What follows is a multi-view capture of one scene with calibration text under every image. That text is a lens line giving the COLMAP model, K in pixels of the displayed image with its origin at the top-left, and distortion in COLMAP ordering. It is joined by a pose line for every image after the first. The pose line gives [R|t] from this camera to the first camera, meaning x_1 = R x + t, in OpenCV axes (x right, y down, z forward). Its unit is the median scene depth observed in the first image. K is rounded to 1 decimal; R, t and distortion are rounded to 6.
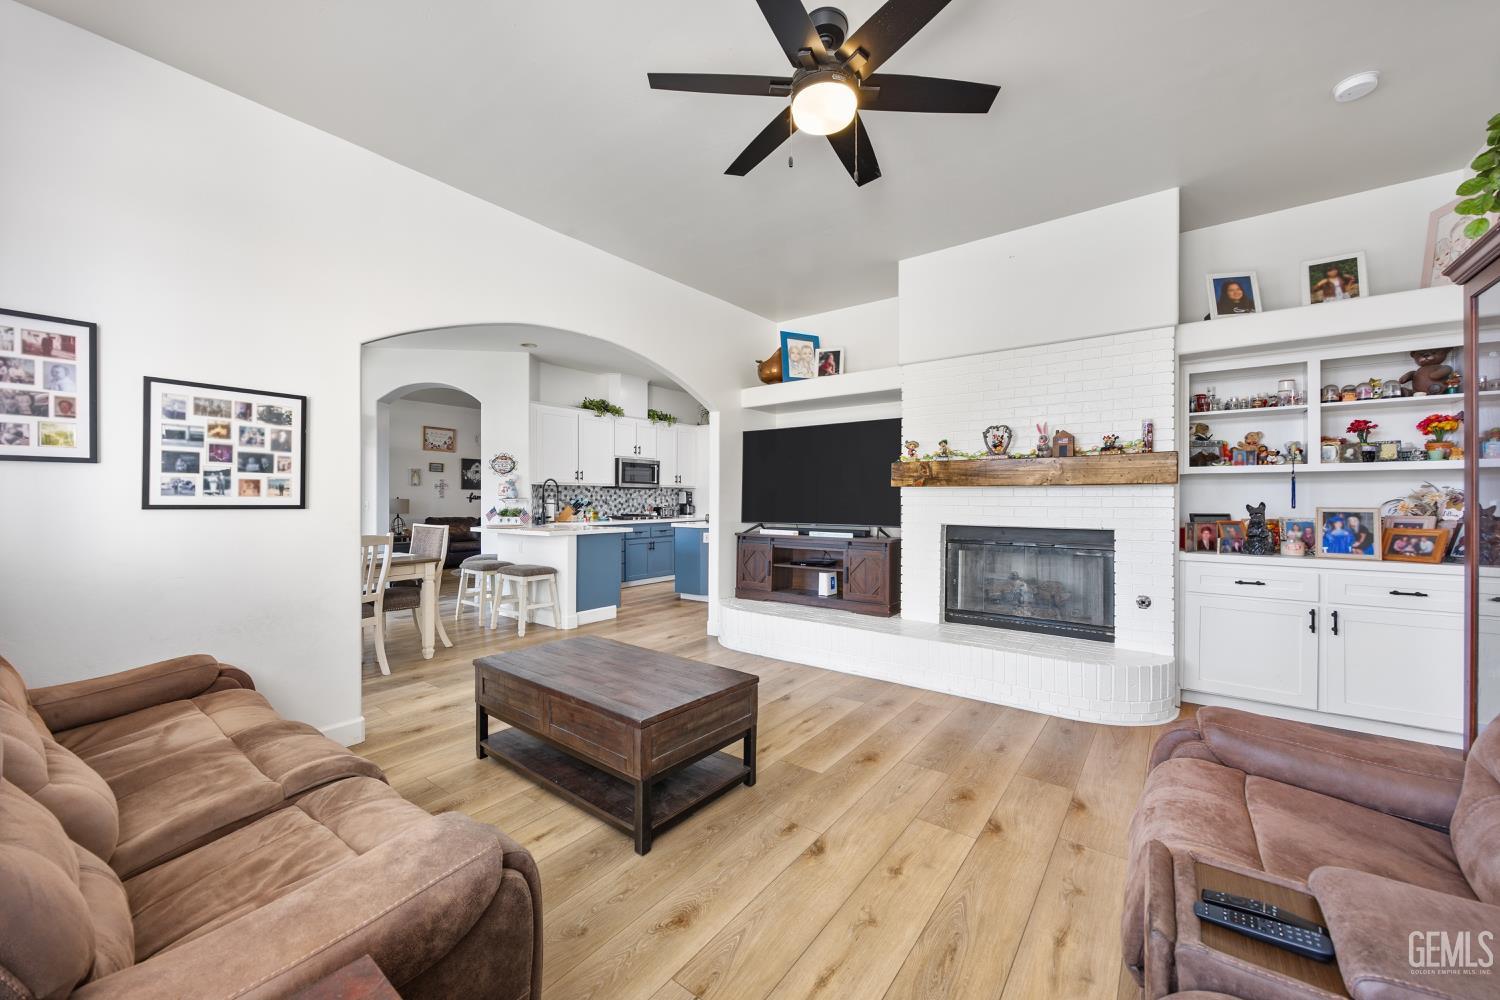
lens RADIAL K [[569.9, 0, 745.2], [0, 569.9, 500.3], [0, 0, 1]] dist [-0.003452, 0.000270]
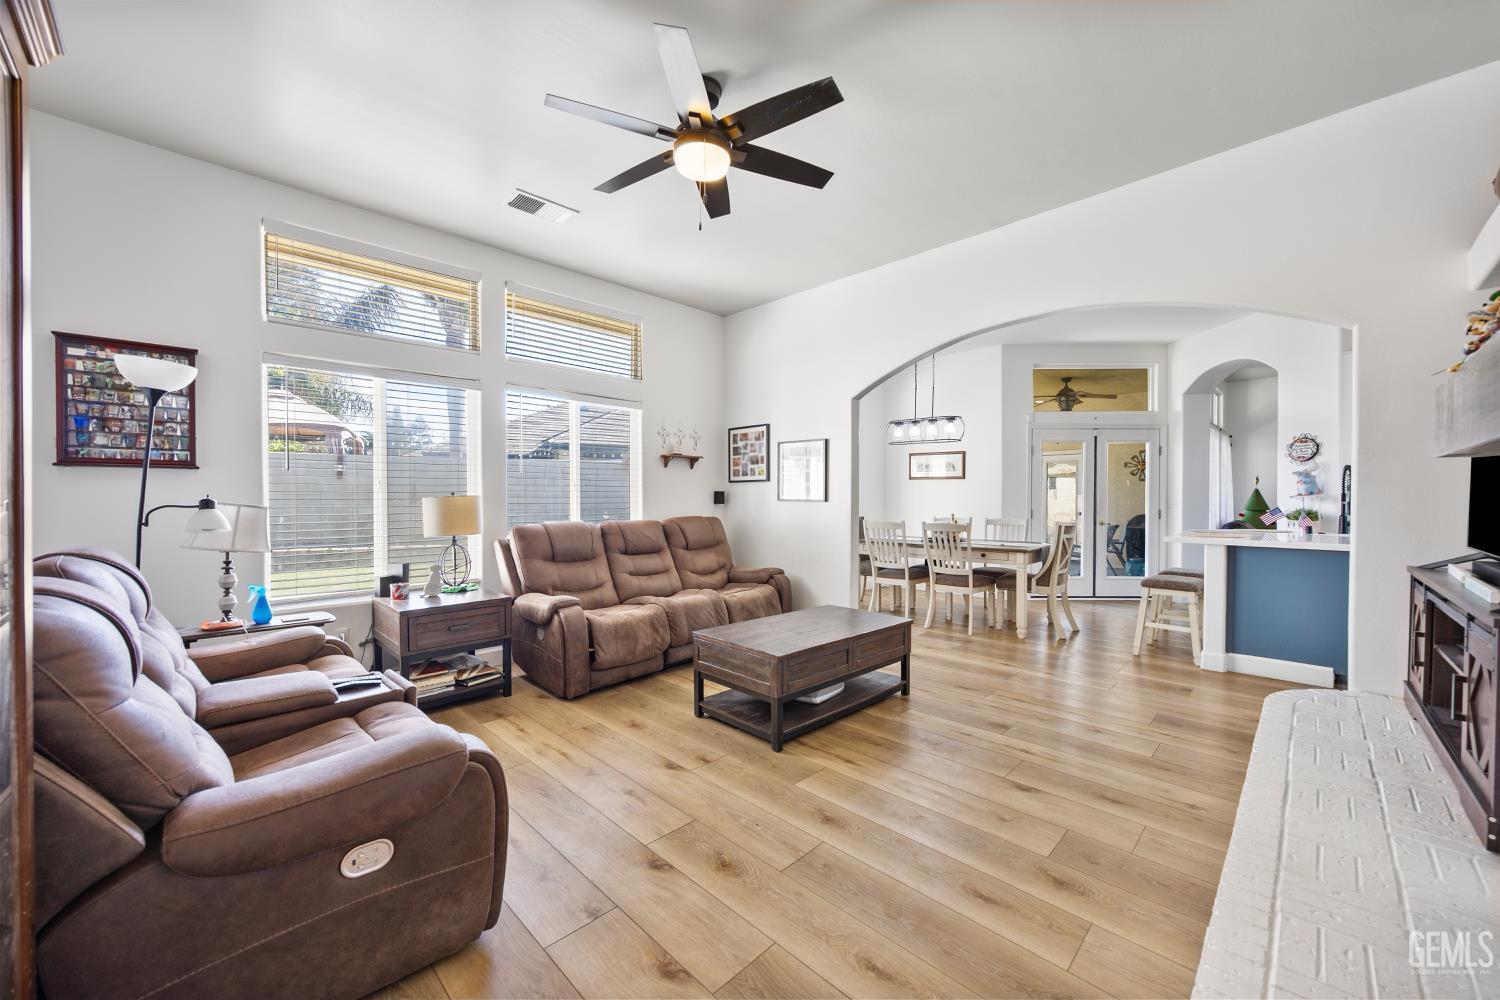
lens RADIAL K [[569.9, 0, 745.2], [0, 569.9, 500.3], [0, 0, 1]] dist [-0.003452, 0.000270]
pose [[-0.133942, 0.005926, -0.990971, 0.861319], [-0.002204, 0.999978, 0.006278, -0.000399], [0.990987, 0.003025, -0.133926, 0.831081]]
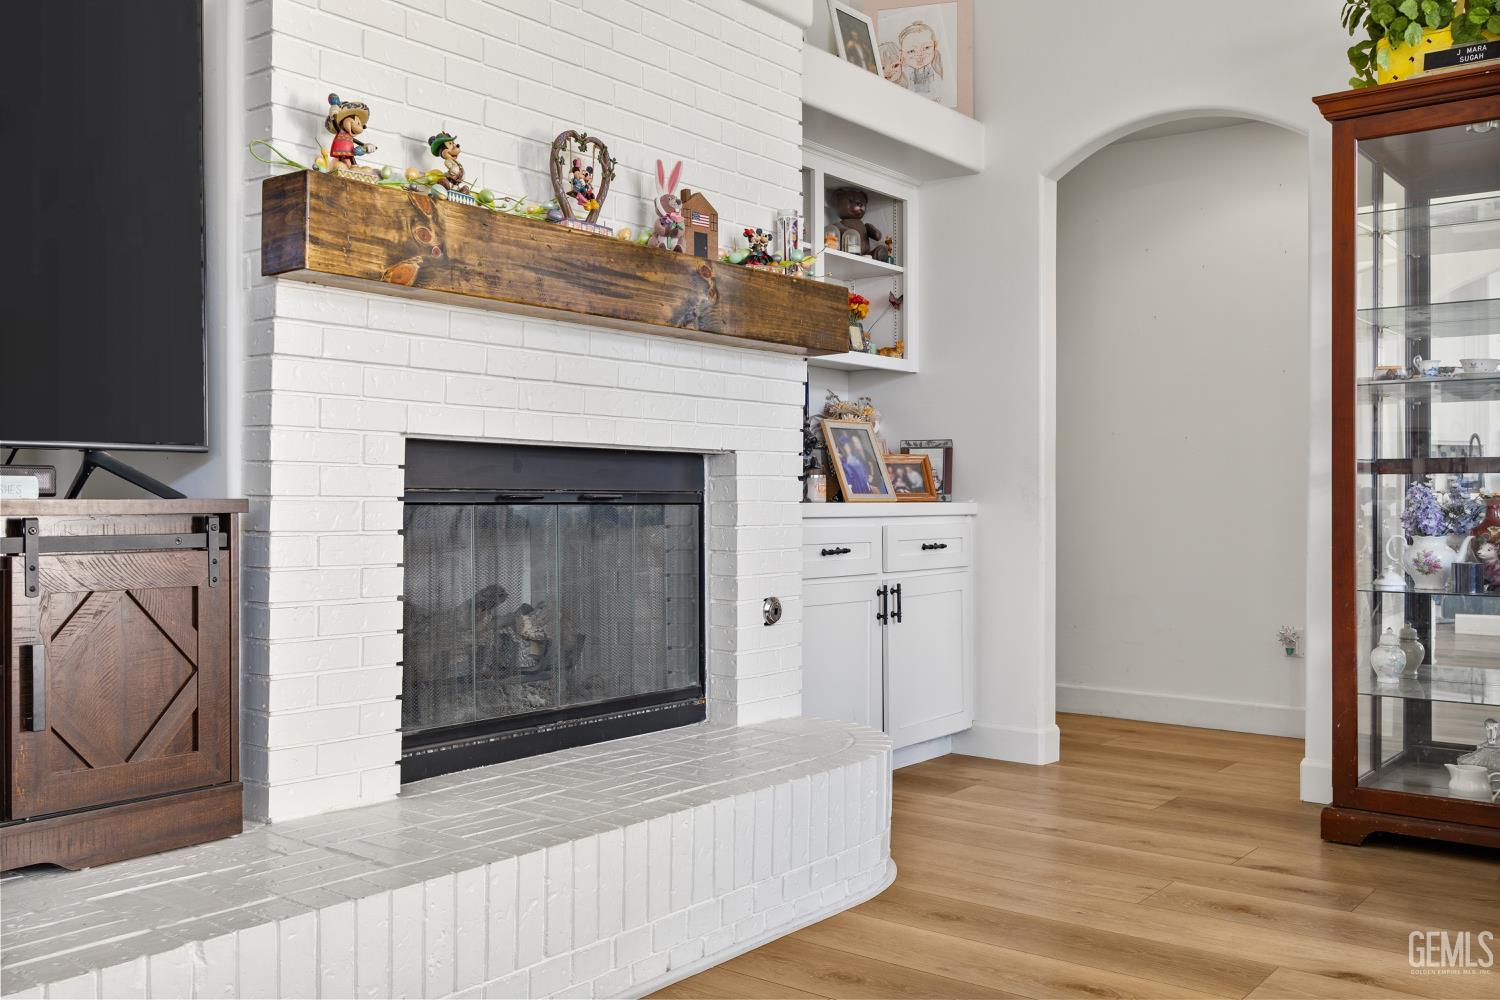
lens RADIAL K [[1334.9, 0, 750.0], [0, 1334.9, 500.0], [0, 0, 1]] dist [-0.007809, -0.002124]
pose [[0.015929, -0.002482, 0.999870, -0.389041], [0.000115, 0.999997, 0.002480, 0.093066], [-0.999873, 0.000076, 0.015930, 1.061055]]
